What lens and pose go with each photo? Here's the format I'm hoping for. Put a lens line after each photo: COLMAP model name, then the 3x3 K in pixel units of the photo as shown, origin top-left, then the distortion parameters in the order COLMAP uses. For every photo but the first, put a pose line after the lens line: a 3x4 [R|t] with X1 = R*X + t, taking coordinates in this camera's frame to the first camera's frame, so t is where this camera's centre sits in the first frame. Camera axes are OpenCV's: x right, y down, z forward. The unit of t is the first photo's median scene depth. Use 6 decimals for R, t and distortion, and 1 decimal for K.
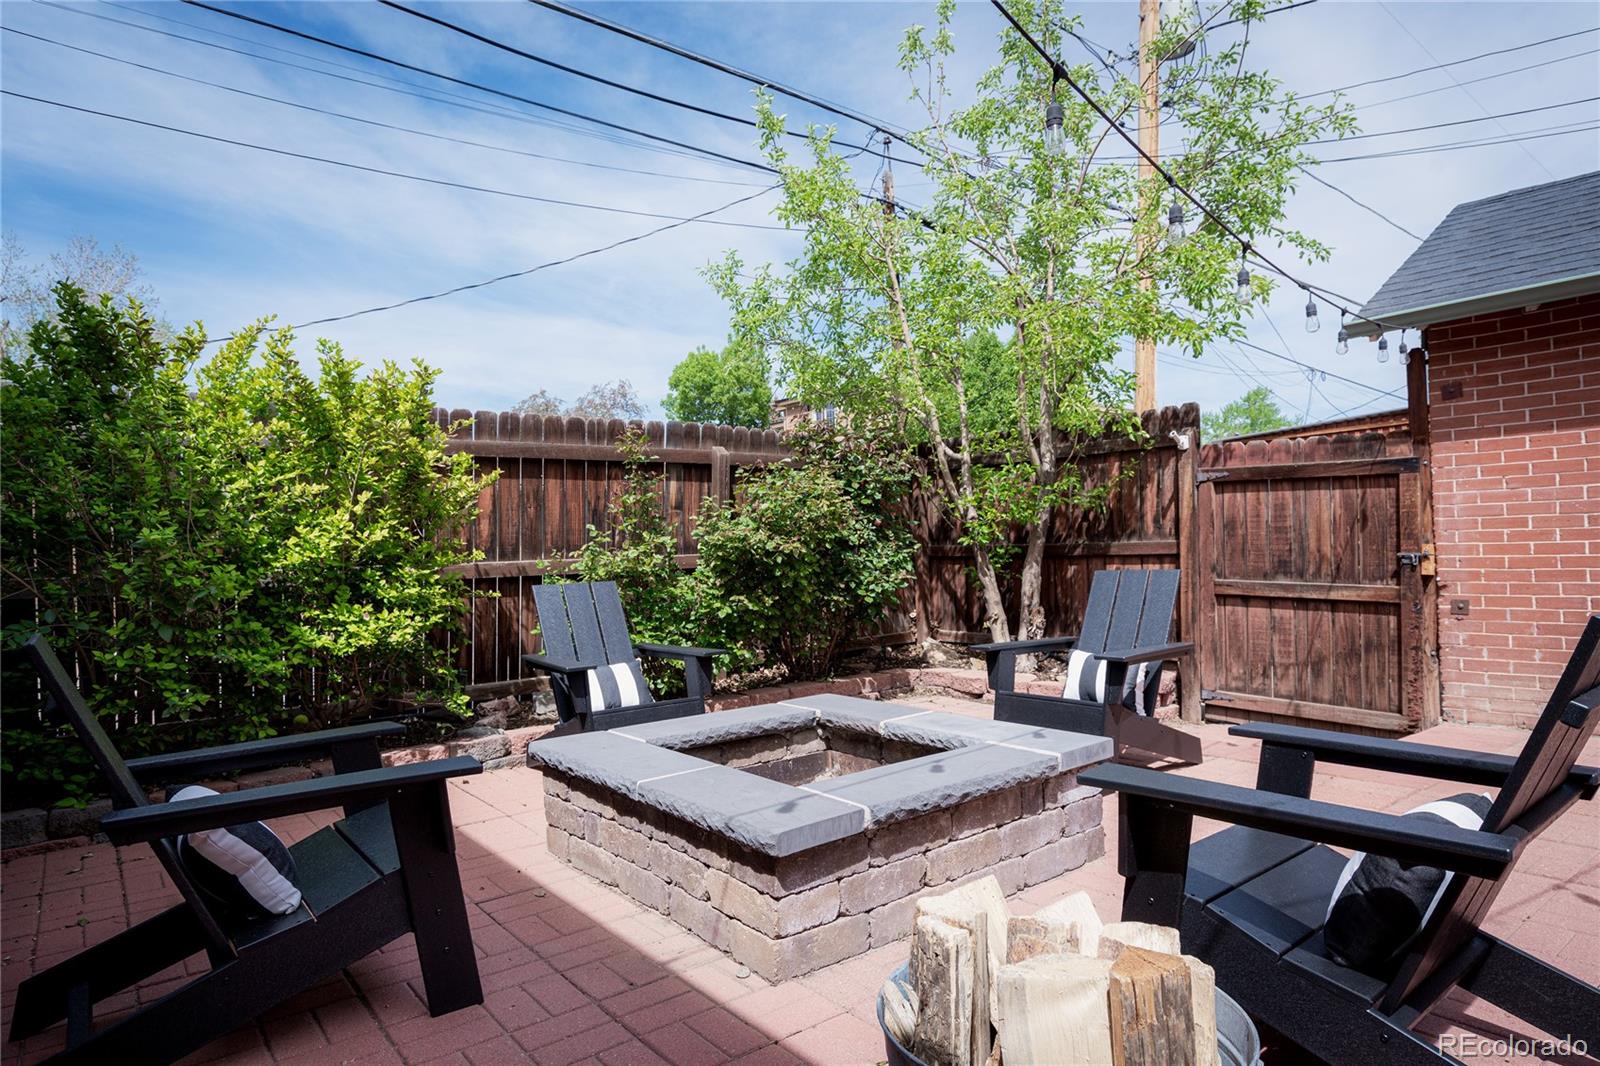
lens RADIAL K [[928.6, 0, 799.4], [0, 928.6, 540.0], [0, 0, 1]] dist [0.007985, 0.000859]
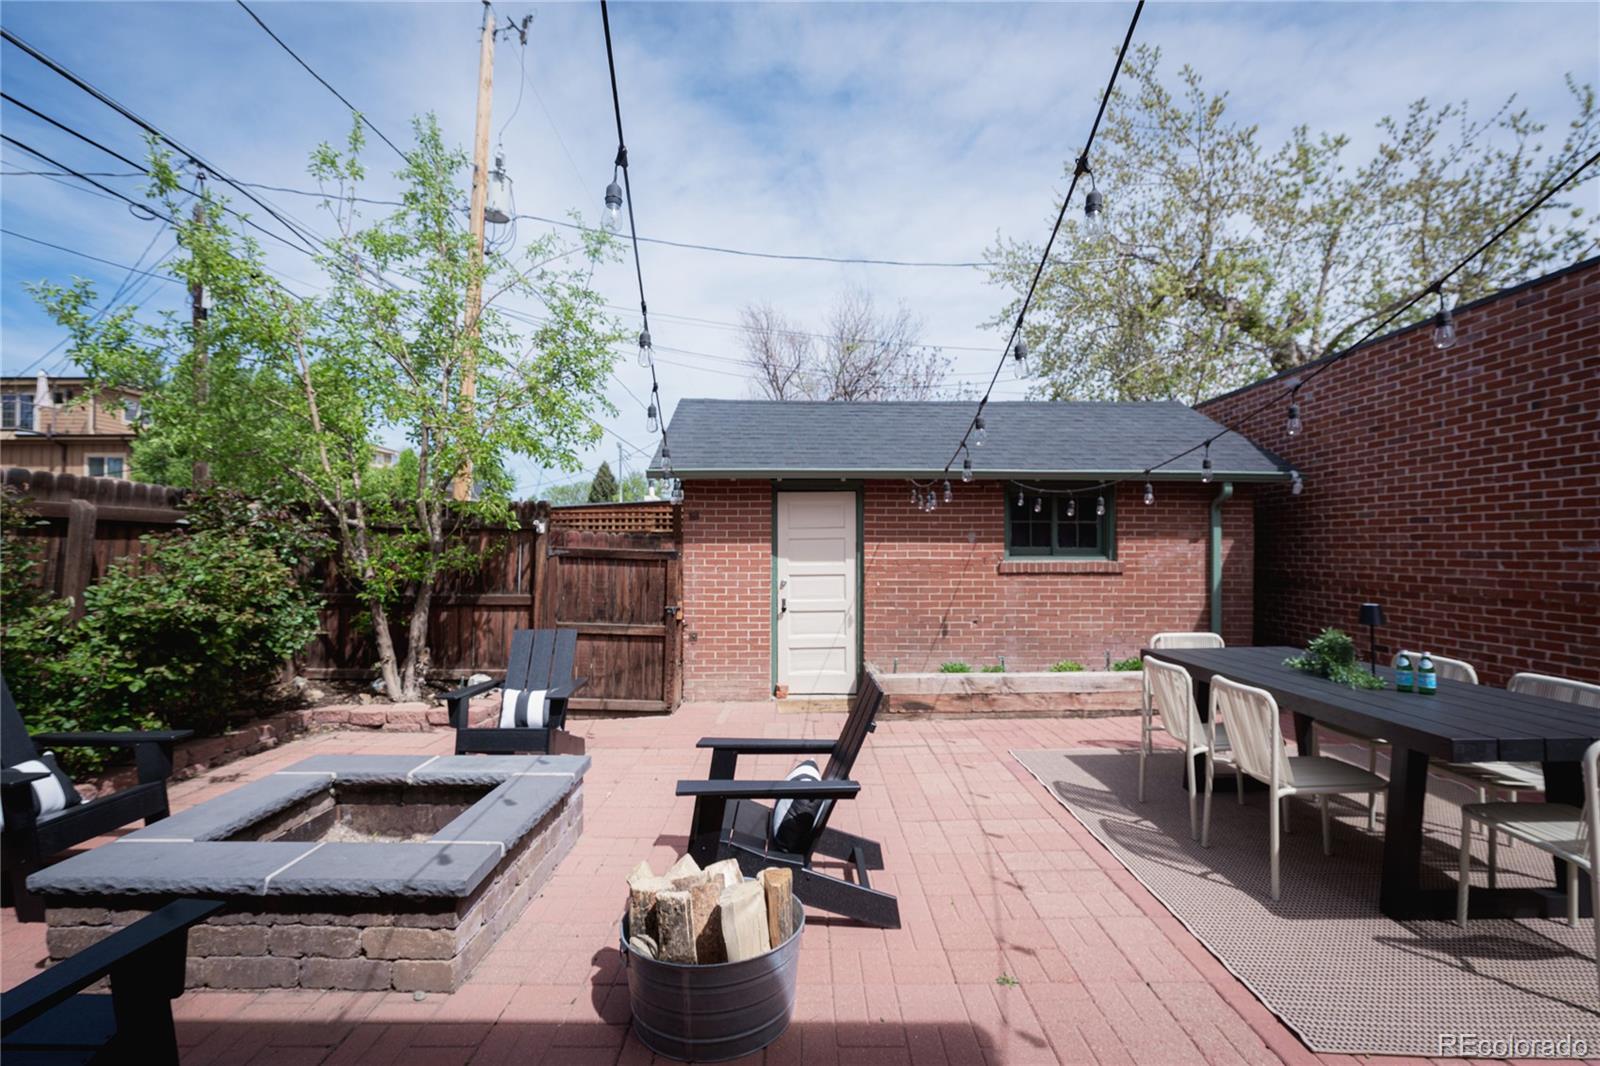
lens RADIAL K [[742.0, 0, 802.0], [0, 742.0, 535.7], [0, 0, 1]] dist [-0.003513, 0.001891]
pose [[0.609489, 0.044739, 0.791531, -0.273277], [-0.035719, 0.998942, -0.028959, -0.080772], [-0.791989, -0.010622, 0.610443, -0.028504]]
